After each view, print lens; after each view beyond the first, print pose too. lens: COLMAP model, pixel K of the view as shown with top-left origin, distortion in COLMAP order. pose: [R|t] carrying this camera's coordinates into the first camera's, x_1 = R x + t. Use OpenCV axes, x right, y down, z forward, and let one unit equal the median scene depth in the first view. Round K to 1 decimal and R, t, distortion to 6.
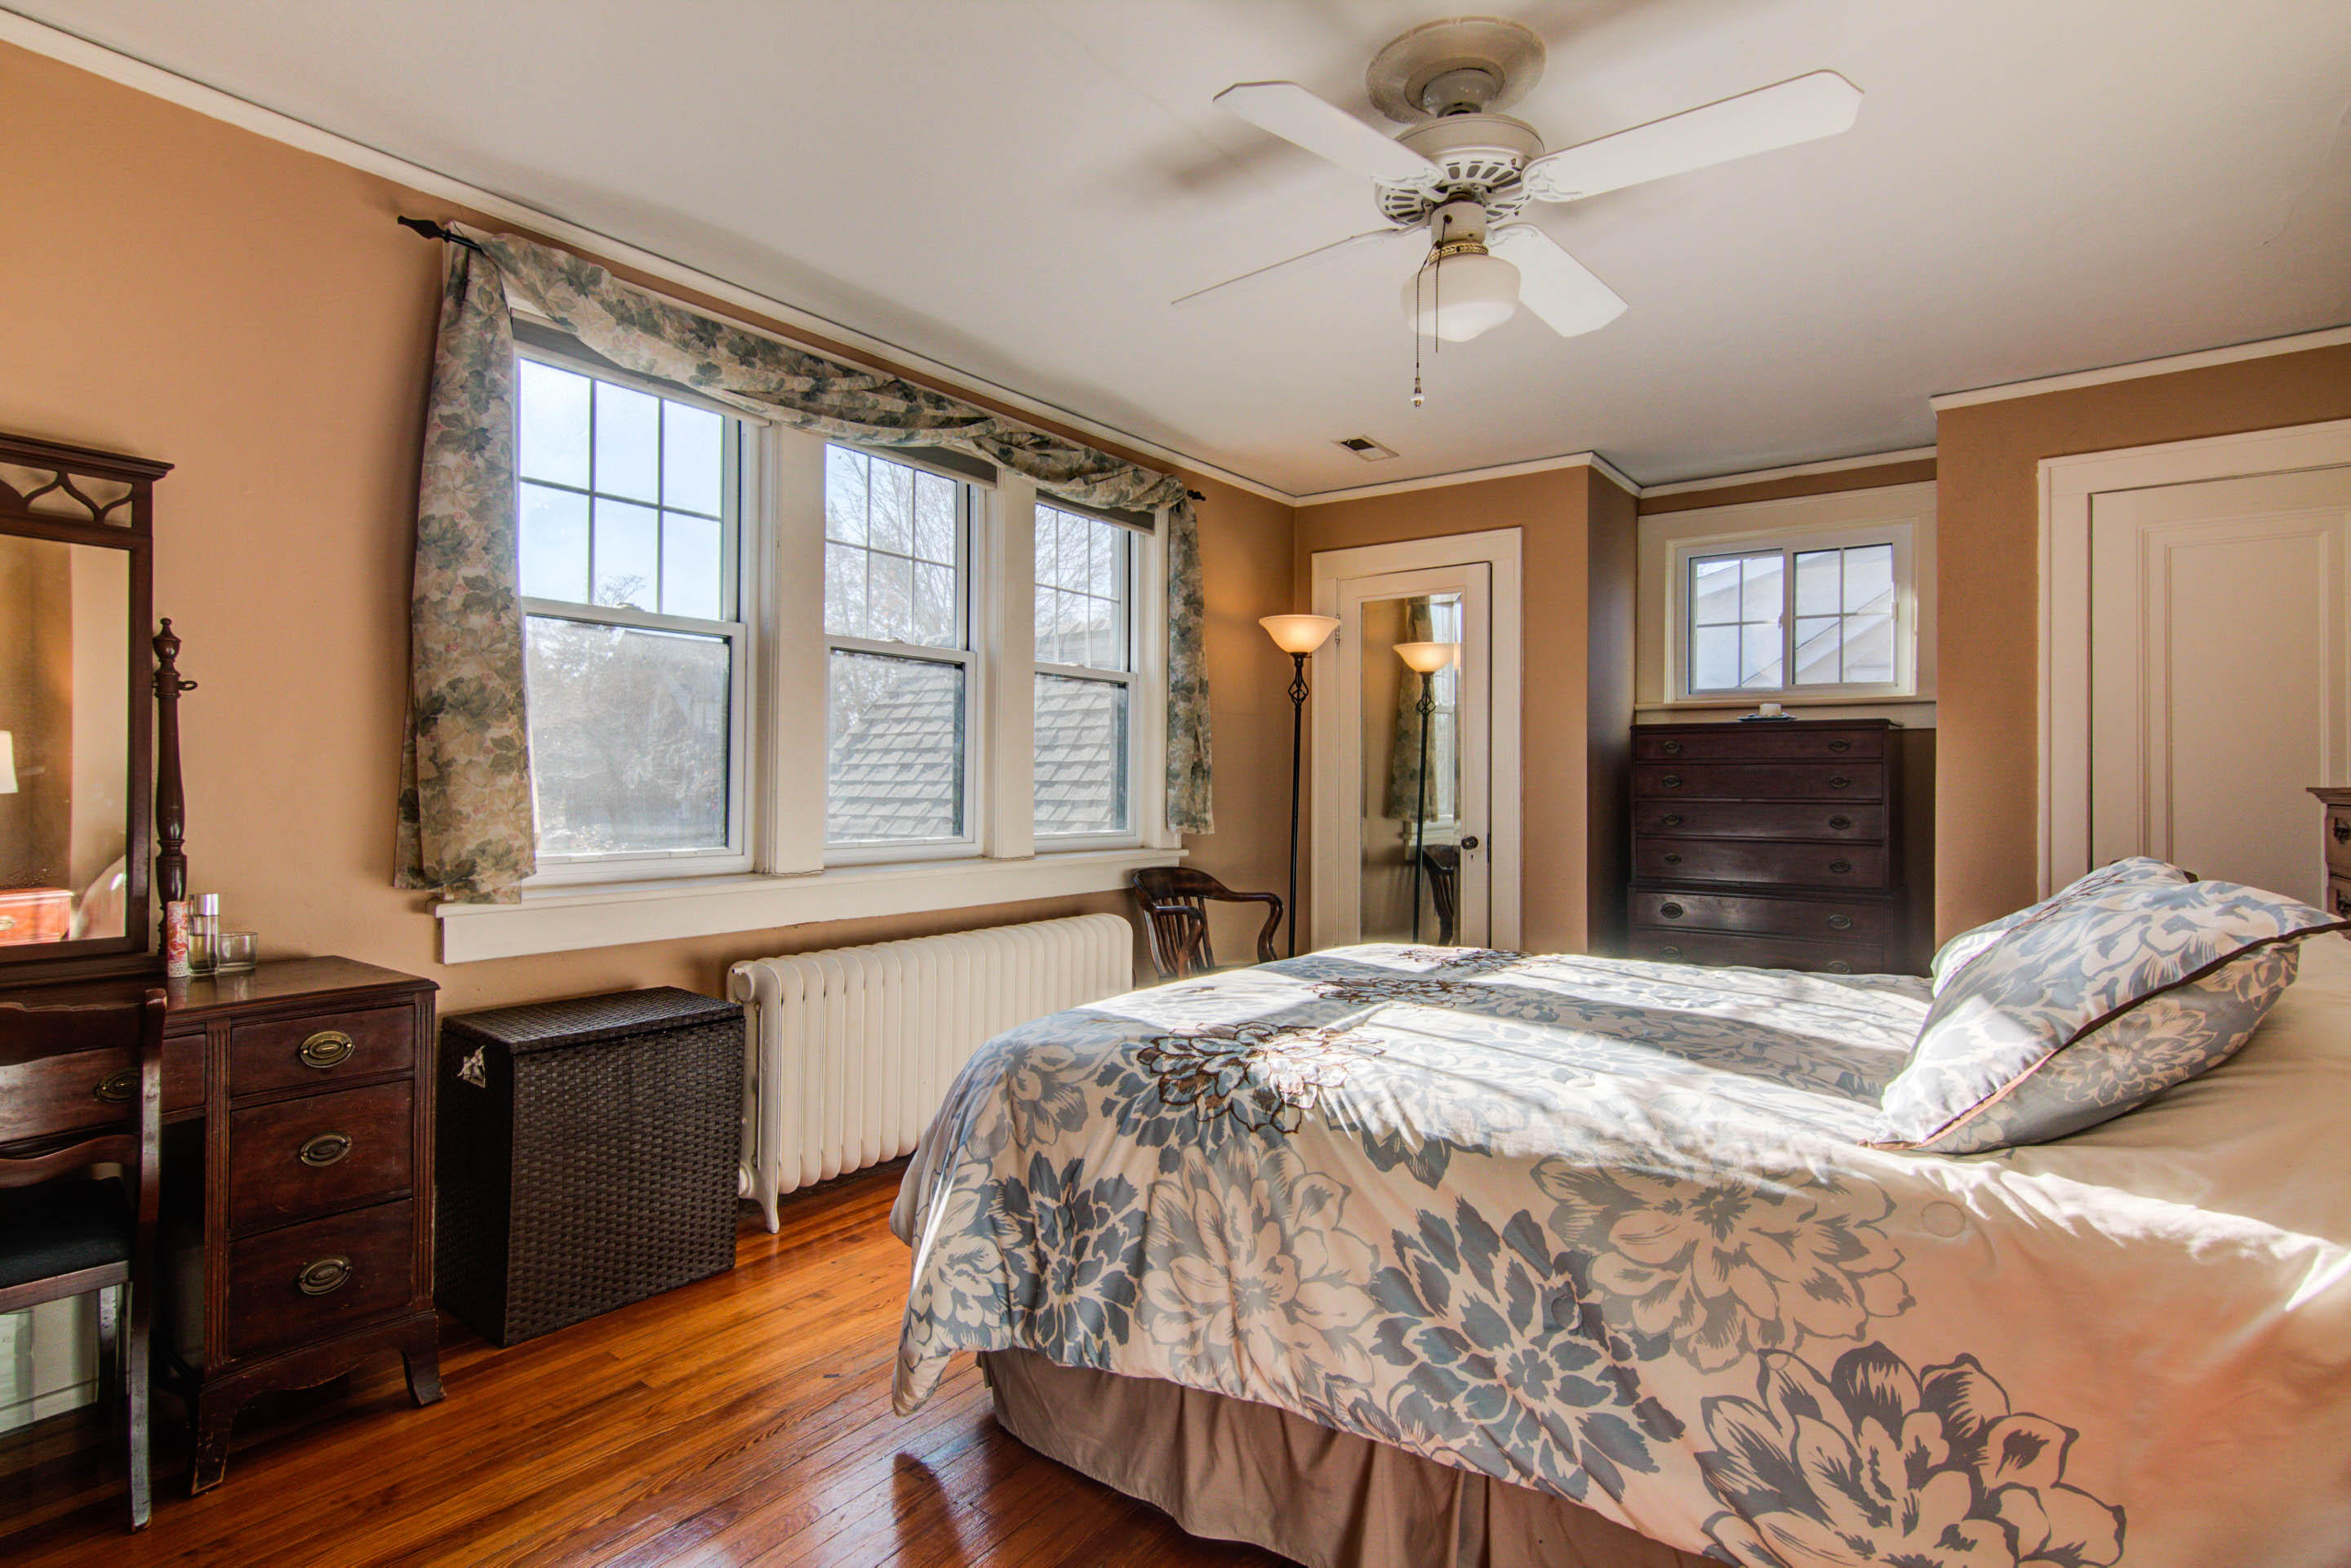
lens RADIAL K [[1171.7, 0, 1165.2], [0, 1171.7, 781.0], [0, 0, 1]] dist [0.002467, -0.001741]
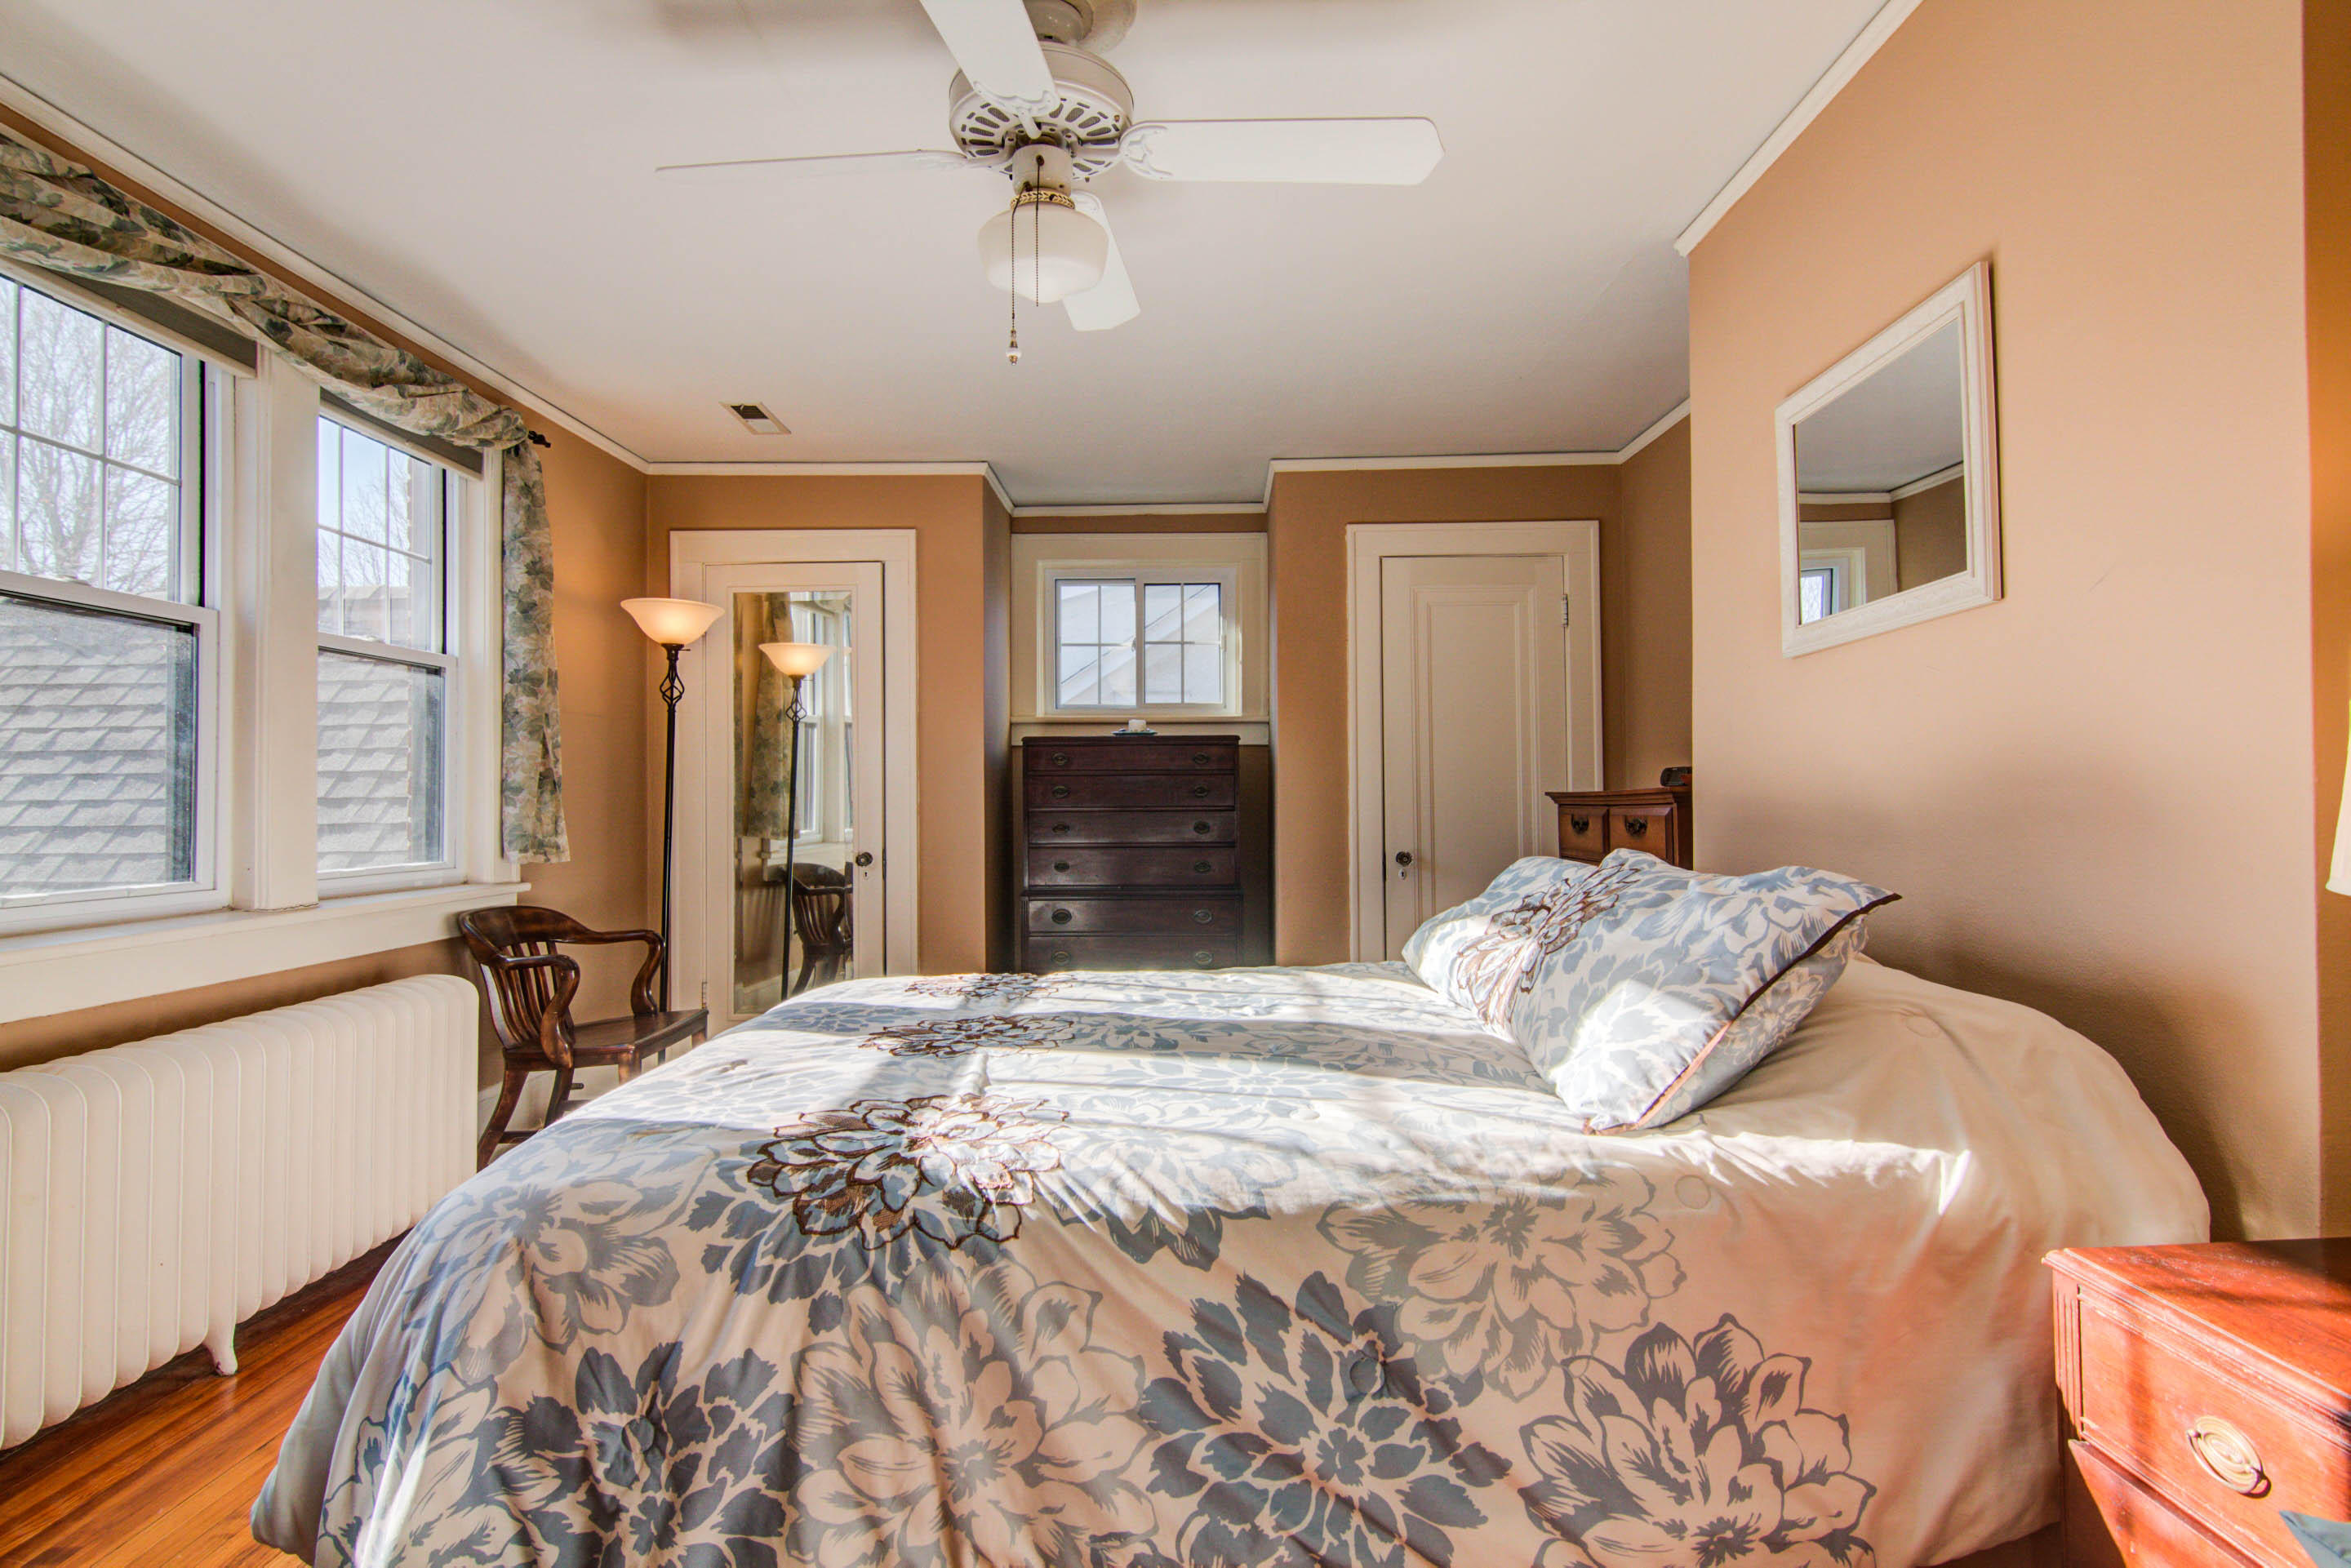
lens RADIAL K [[1171.7, 0, 1172.0], [0, 1171.7, 781.4], [0, 0, 1]] dist [0.002467, -0.001741]
pose [[0.813611, -0.002435, 0.581404, -0.225562], [0.008841, 0.999927, -0.008184, 0.000740], [-0.581342, 0.011799, 0.813574, 0.255724]]
